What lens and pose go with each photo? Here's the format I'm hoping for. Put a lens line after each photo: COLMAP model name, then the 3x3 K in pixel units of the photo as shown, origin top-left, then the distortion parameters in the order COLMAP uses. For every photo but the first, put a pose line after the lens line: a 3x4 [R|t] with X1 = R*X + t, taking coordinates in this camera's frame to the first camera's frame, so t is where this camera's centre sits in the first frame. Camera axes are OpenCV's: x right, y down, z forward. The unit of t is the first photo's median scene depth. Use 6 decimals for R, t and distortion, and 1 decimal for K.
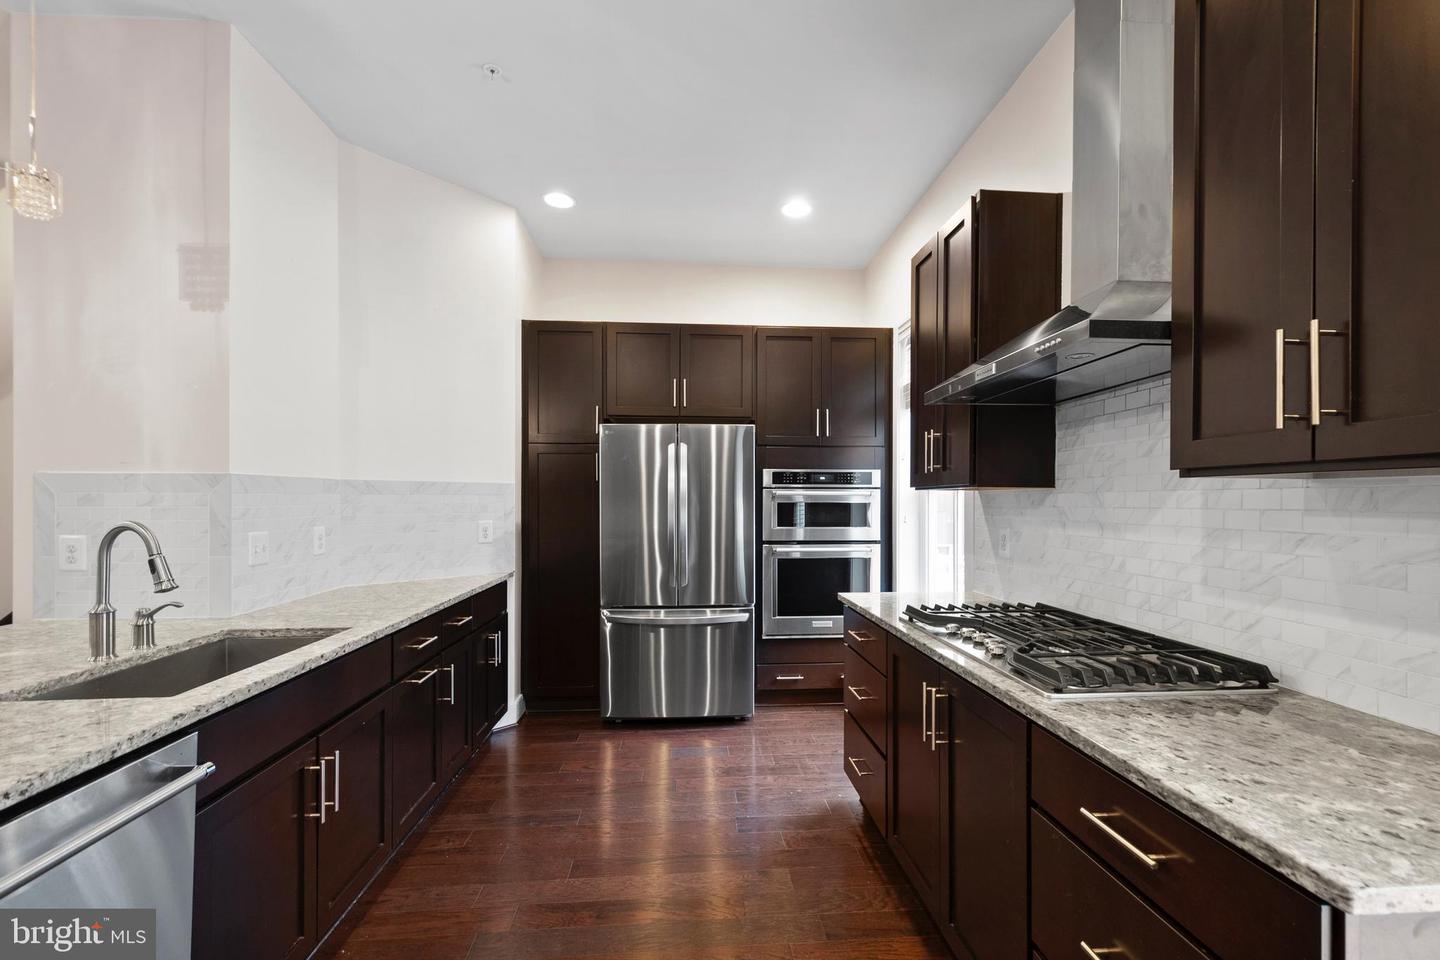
lens RADIAL K [[641.8, 0, 731.4], [0, 641.8, 503.1], [0, 0, 1]] dist [0.012265, -0.000311]
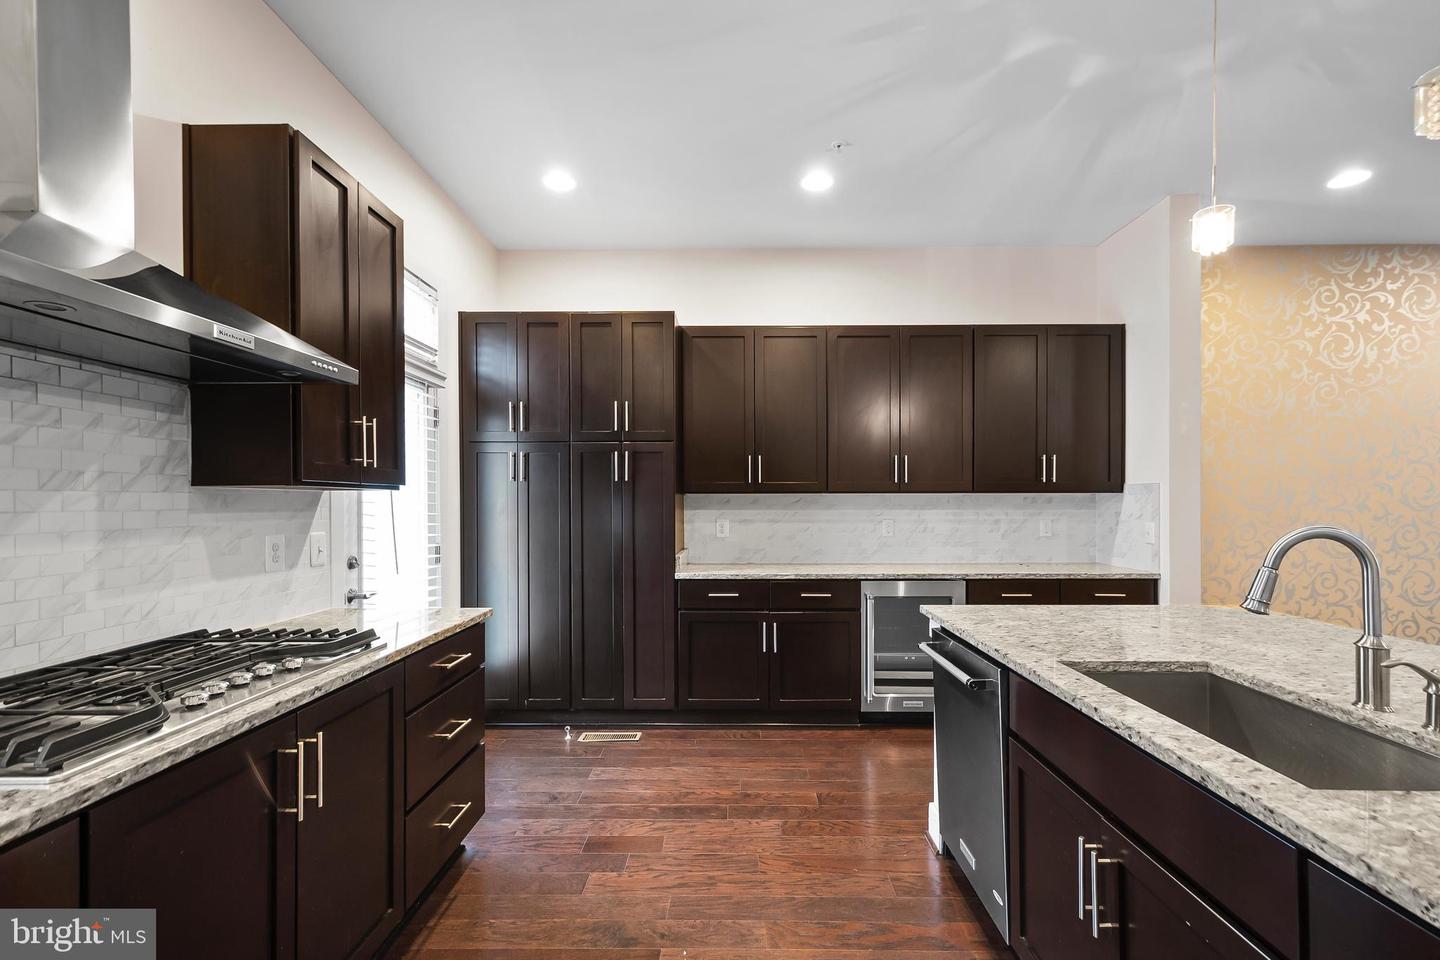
lens RADIAL K [[625.8, 0, 746.6], [0, 625.8, 505.4], [0, 0, 1]] dist [-0.027835, 0.040918]
pose [[-0.996973, 0.000712, 0.077741, -0.208640], [0.001505, 0.999947, 0.010139, -0.005031], [-0.077730, 0.010226, -0.996922, 1.277109]]
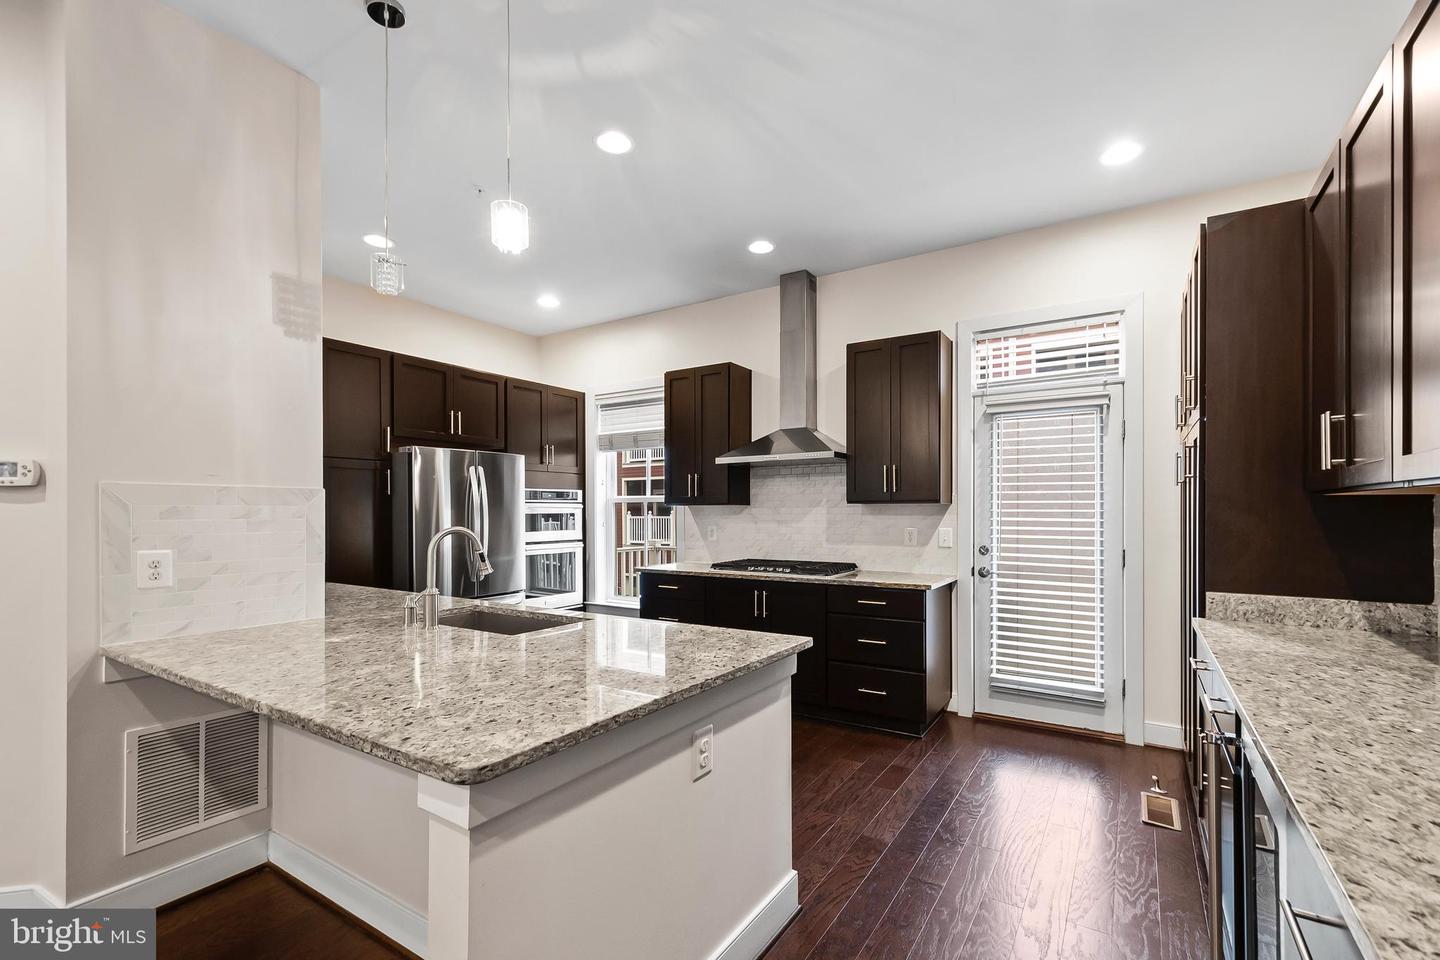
lens RADIAL K [[636.0, 0, 727.1], [0, 636.0, 508.8], [0, 0, 1]] dist [0.015472, 0.000078]
pose [[0.601171, 0.000955, 0.799120, -1.182389], [0.007126, 0.999953, -0.006556, 0.001170], [-0.799088, 0.009636, 0.601136, -0.211553]]
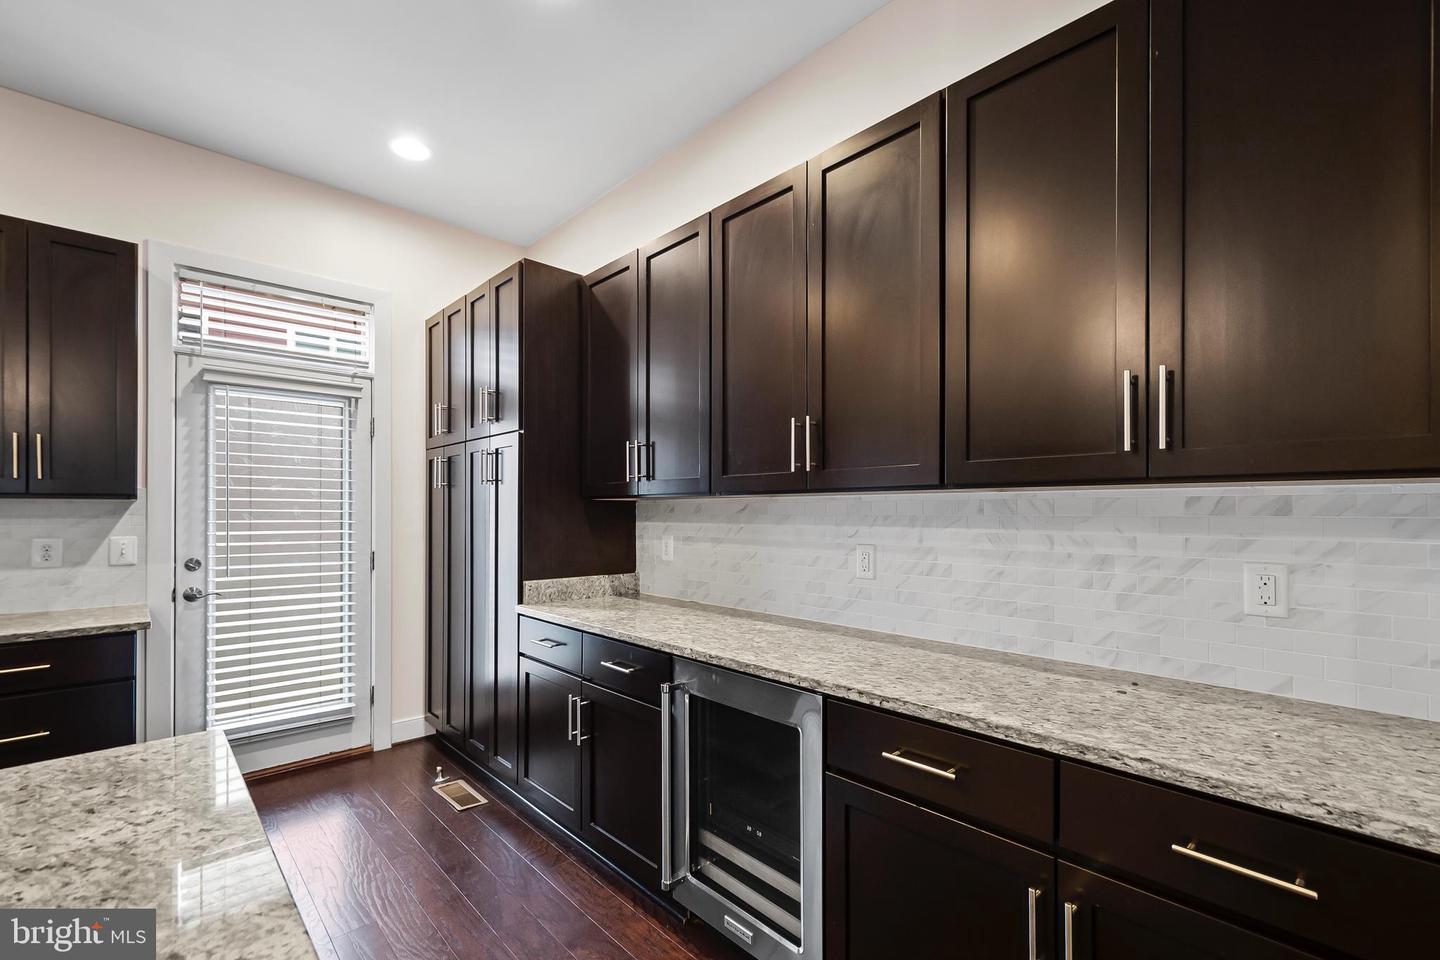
lens RADIAL K [[641.8, 0, 731.4], [0, 641.8, 503.1], [0, 0, 1]] dist [0.012265, -0.000311]
pose [[-0.630135, 0.008677, 0.776437, -1.071120], [0.003822, 0.999960, -0.008074, -0.000867], [-0.776476, -0.002120, -0.630143, 0.235668]]
